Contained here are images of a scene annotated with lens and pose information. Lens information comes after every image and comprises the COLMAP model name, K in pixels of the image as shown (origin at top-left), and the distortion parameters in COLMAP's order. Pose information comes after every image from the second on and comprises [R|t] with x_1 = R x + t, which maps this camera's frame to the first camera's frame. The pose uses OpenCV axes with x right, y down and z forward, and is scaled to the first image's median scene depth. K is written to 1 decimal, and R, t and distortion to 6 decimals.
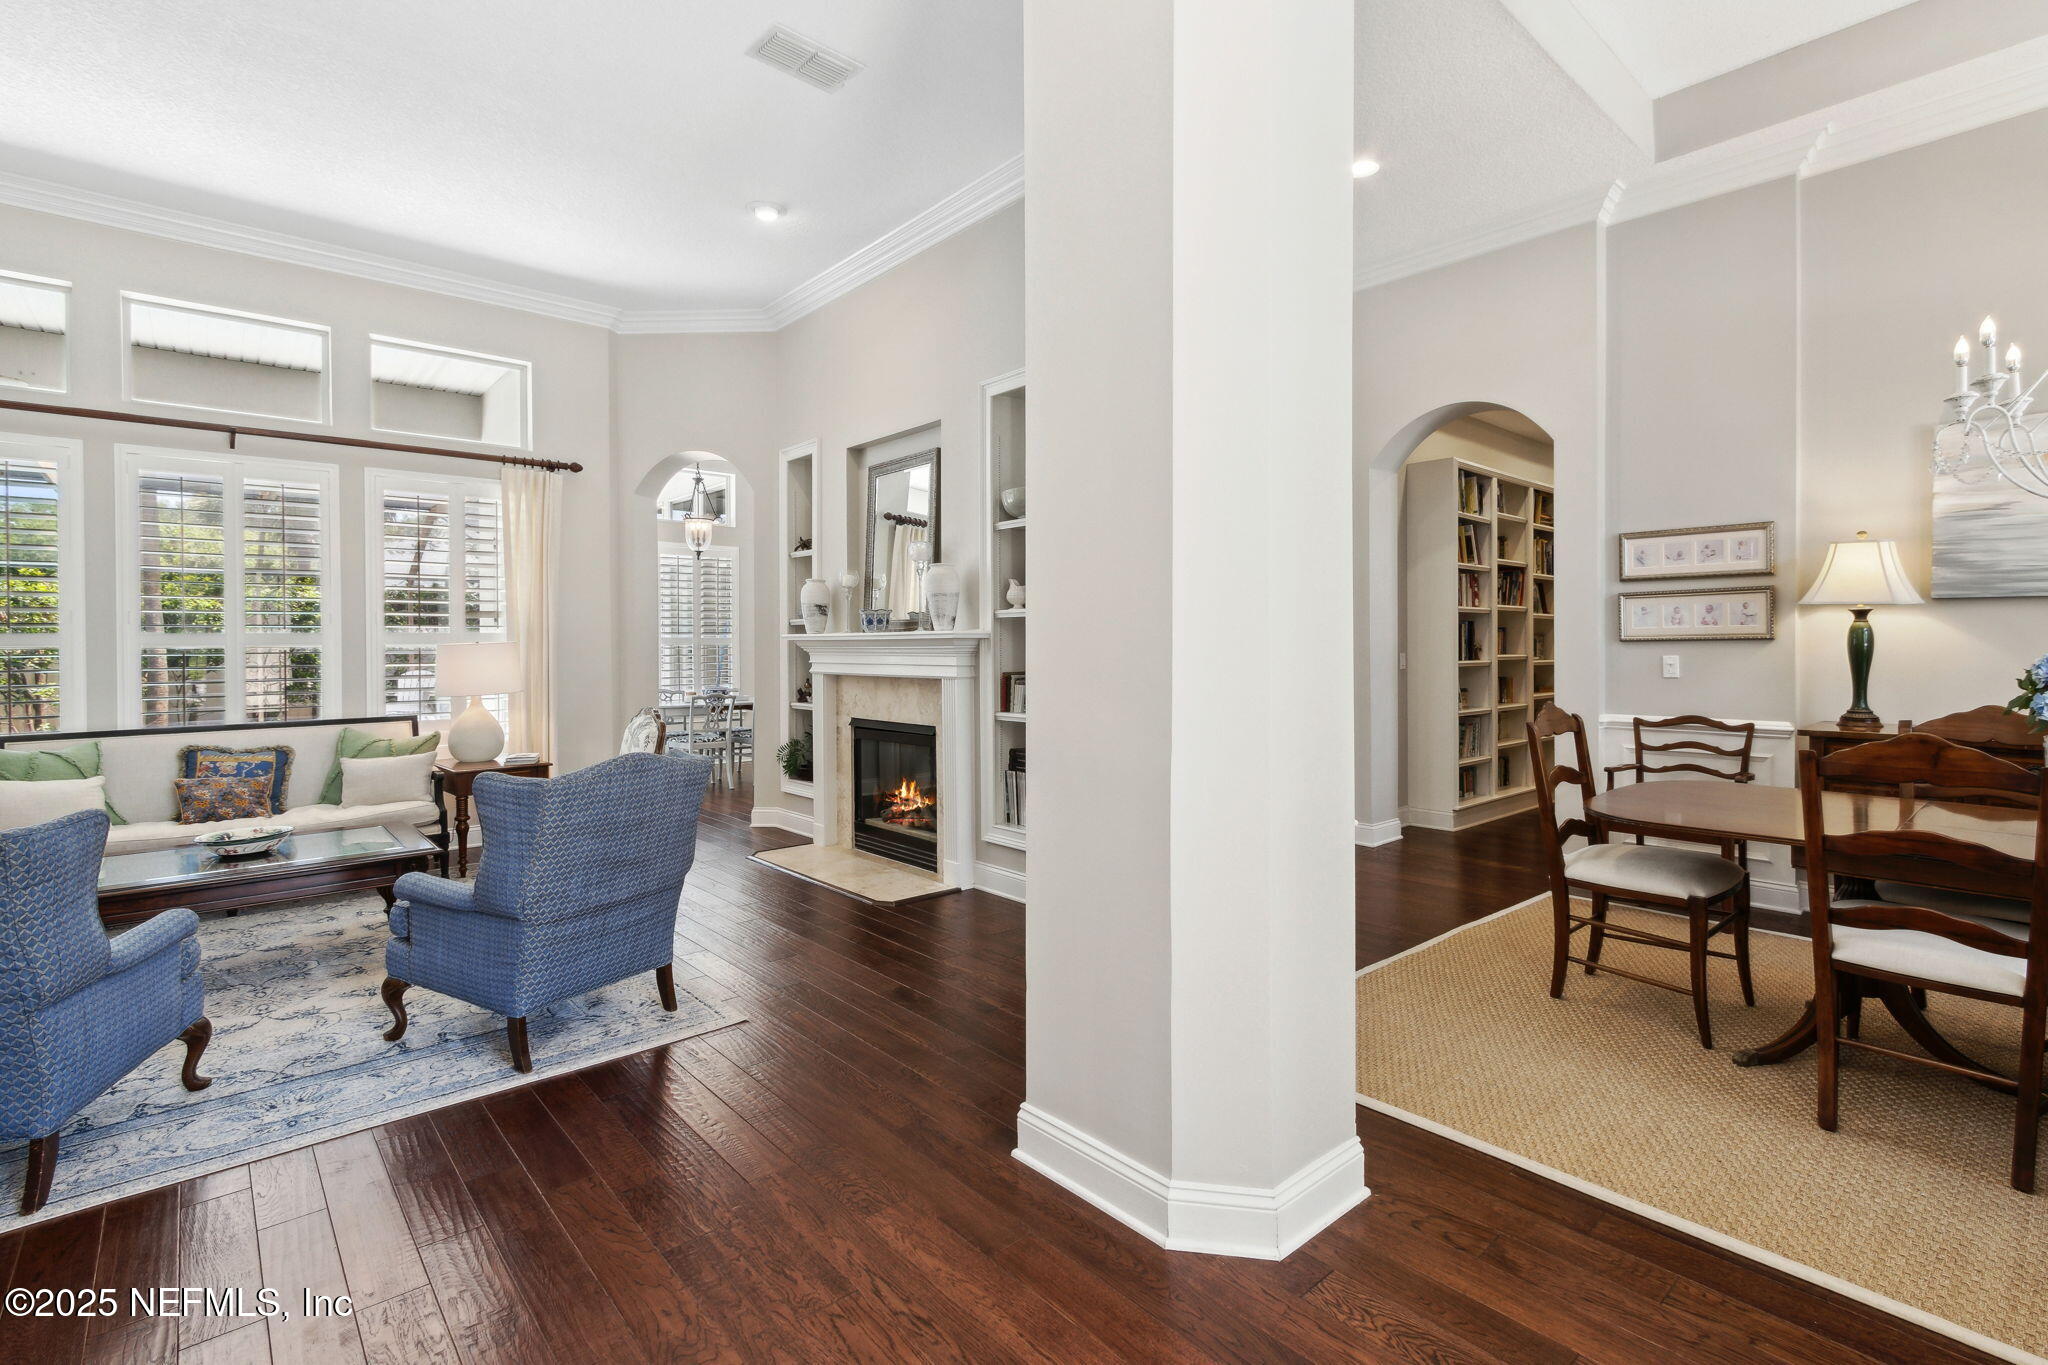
lens RADIAL K [[940.7, 0, 1031.6], [0, 940.7, 663.0], [0, 0, 1]] dist [0.009479, -0.001778]
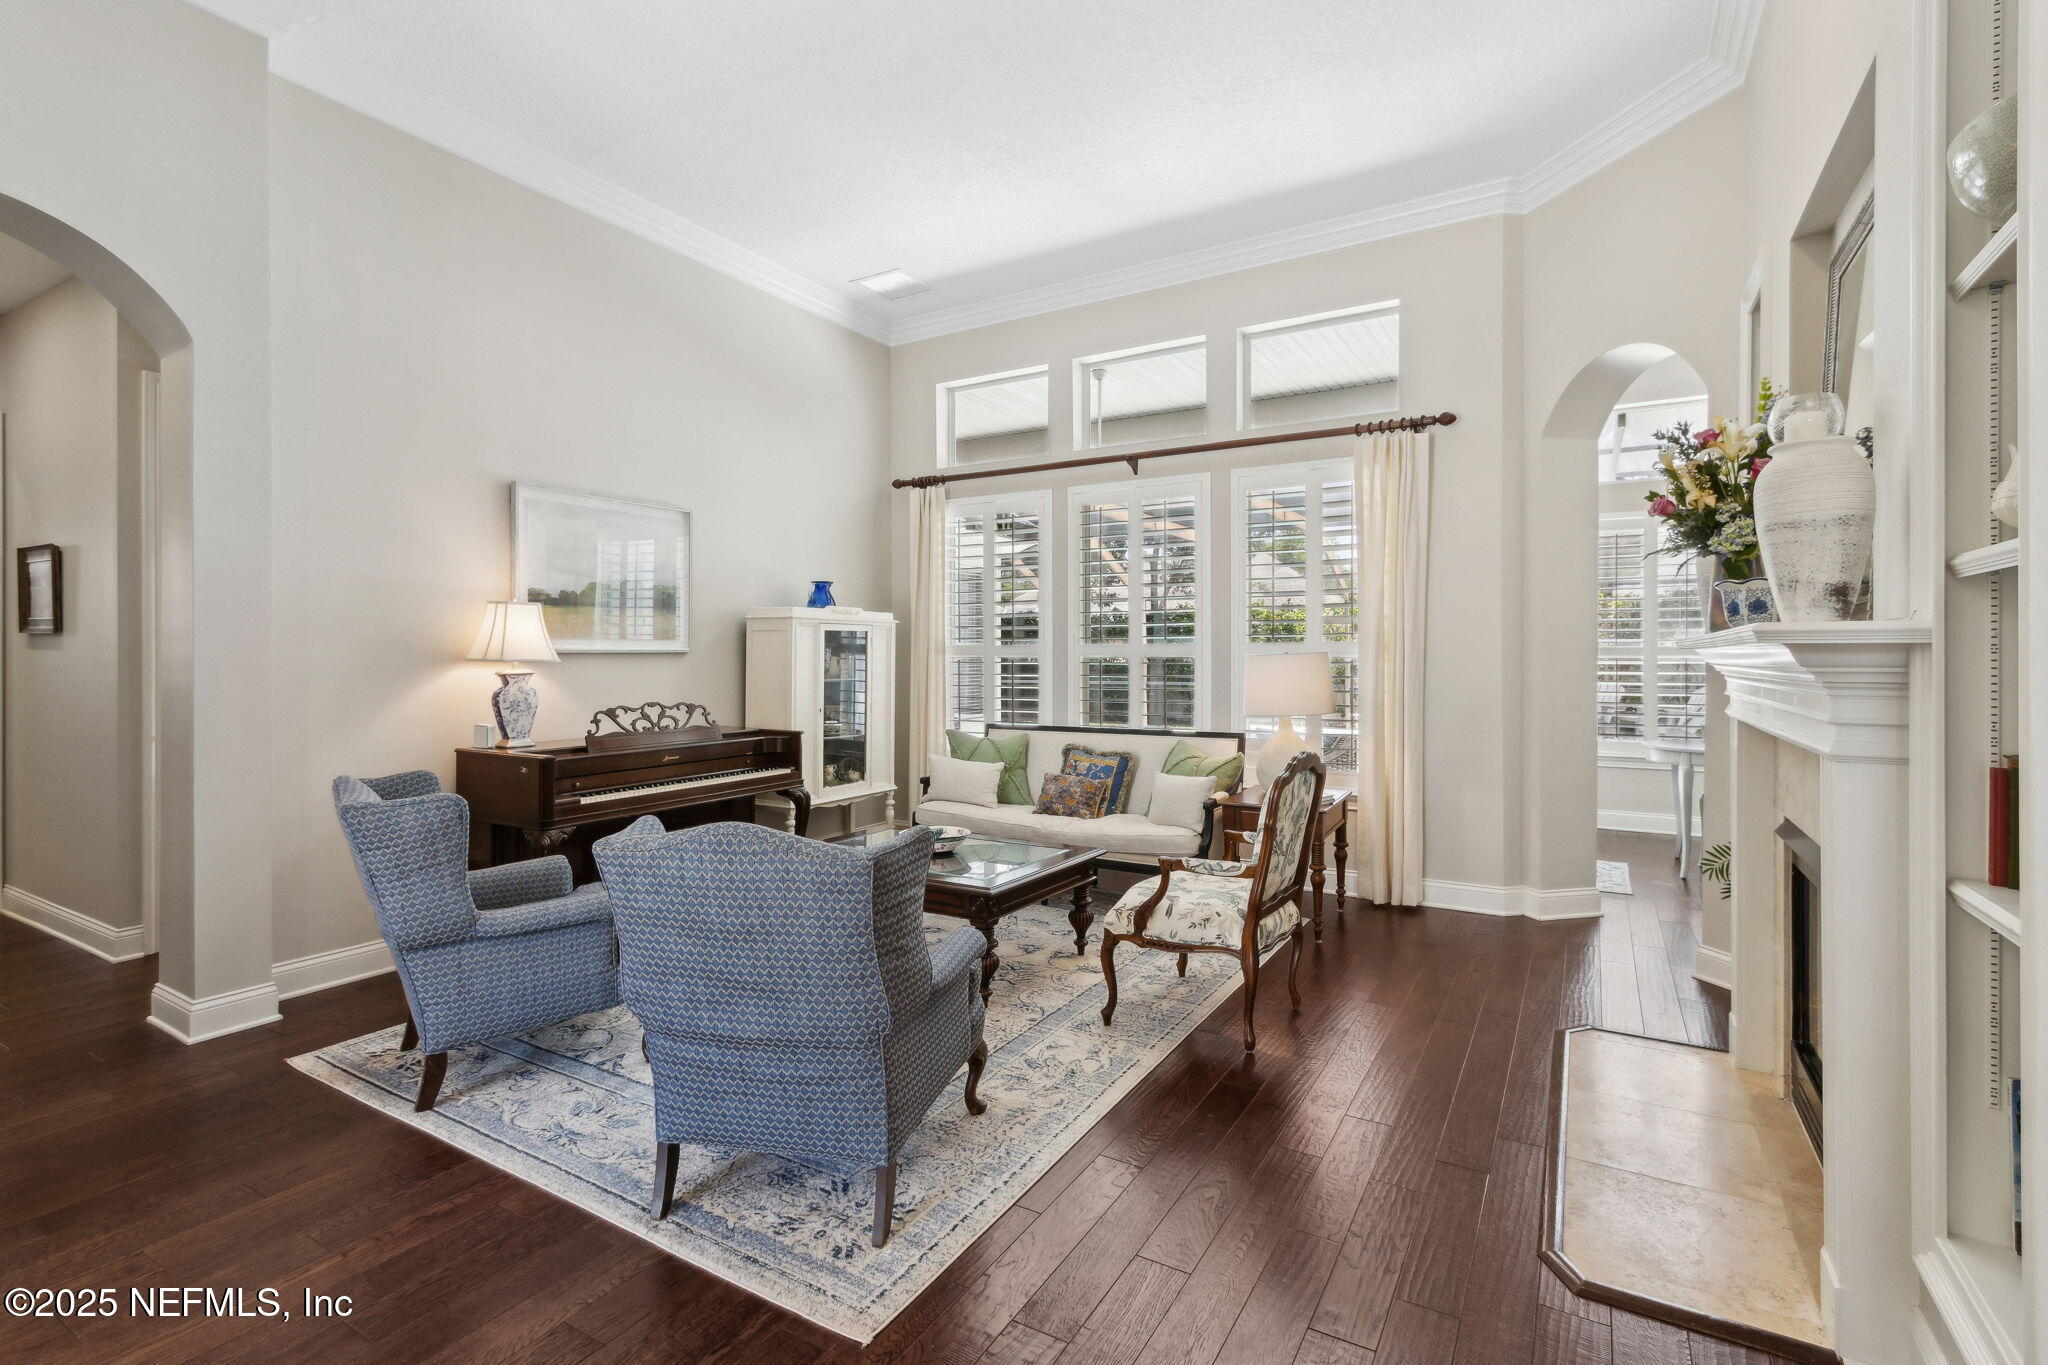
lens RADIAL K [[940.7, 0, 1010.4], [0, 940.7, 657.5], [0, 0, 1]] dist [0.009479, -0.001778]
pose [[0.314569, 0.006389, -0.949213, 0.151763], [-0.022173, 0.999754, -0.000619, -0.013127], [0.948975, 0.021242, 0.314634, 0.567270]]
